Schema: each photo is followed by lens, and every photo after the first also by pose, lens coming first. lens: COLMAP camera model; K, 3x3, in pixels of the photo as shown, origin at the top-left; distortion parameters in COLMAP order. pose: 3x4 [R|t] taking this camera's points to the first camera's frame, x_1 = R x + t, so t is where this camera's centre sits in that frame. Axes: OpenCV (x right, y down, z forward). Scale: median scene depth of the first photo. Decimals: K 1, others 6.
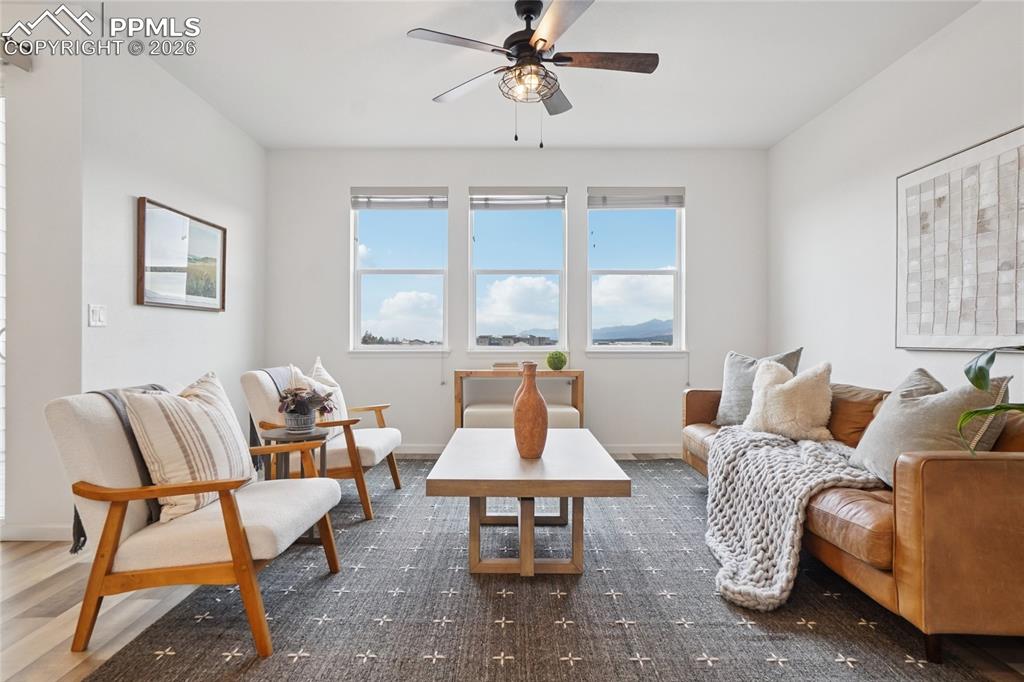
lens RADIAL K [[542.1, 0, 505.5], [0, 542.1, 343.3], [0, 0, 1]] dist [-0.038413, 0.022856]
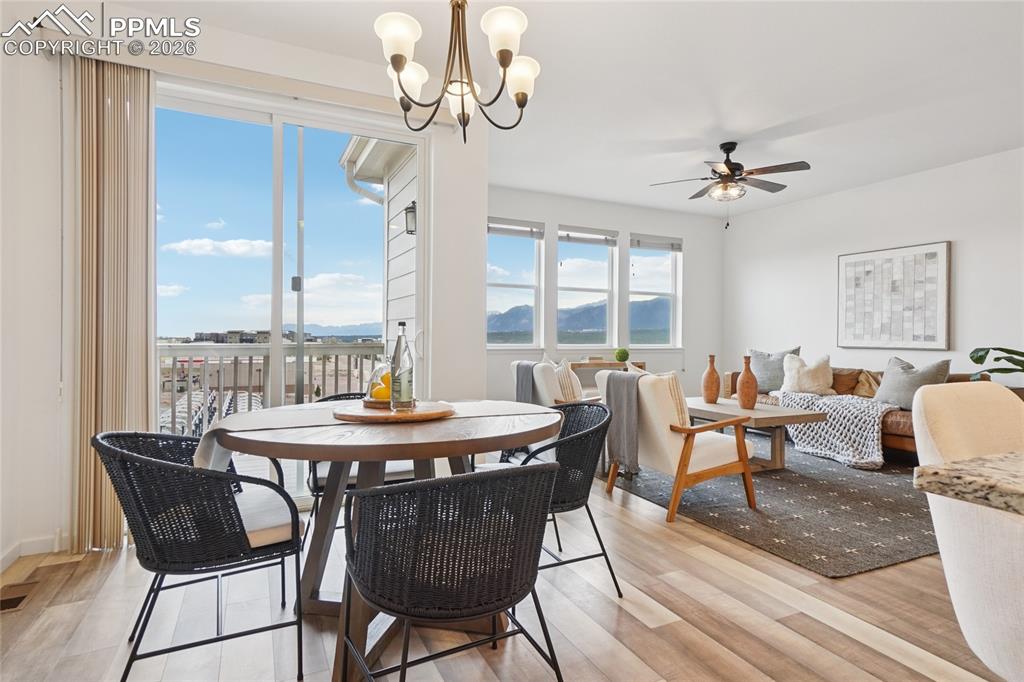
lens RADIAL K [[531.3, 0, 509.5], [0, 531.3, 336.3], [0, 0, 1]] dist [0.004273, 0.000911]
pose [[0.901594, 0.009387, 0.432481, -1.322634], [-0.006306, 0.999943, -0.008559, -0.005688], [-0.432537, 0.004990, 0.901602, -0.218425]]
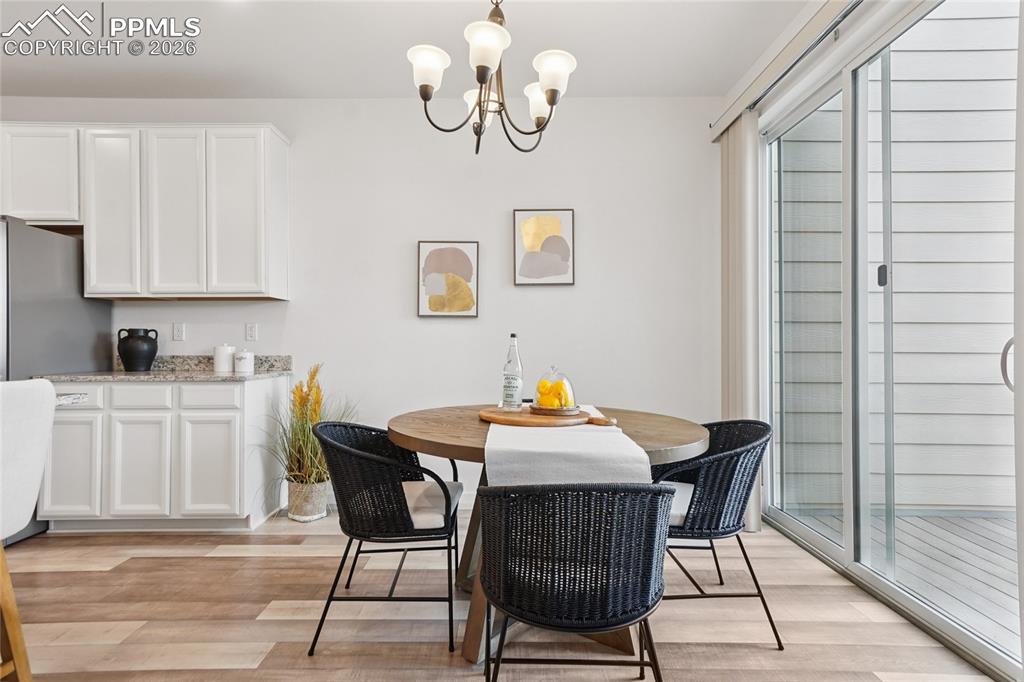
lens RADIAL K [[531.3, 0, 509.5], [0, 531.3, 336.3], [0, 0, 1]] dist [0.004273, 0.000911]
pose [[0.001330, -0.010719, -0.999942, -0.369638], [-0.008041, 0.999910, -0.010729, -0.018243], [0.999967, 0.008055, 0.001243, 0.467368]]
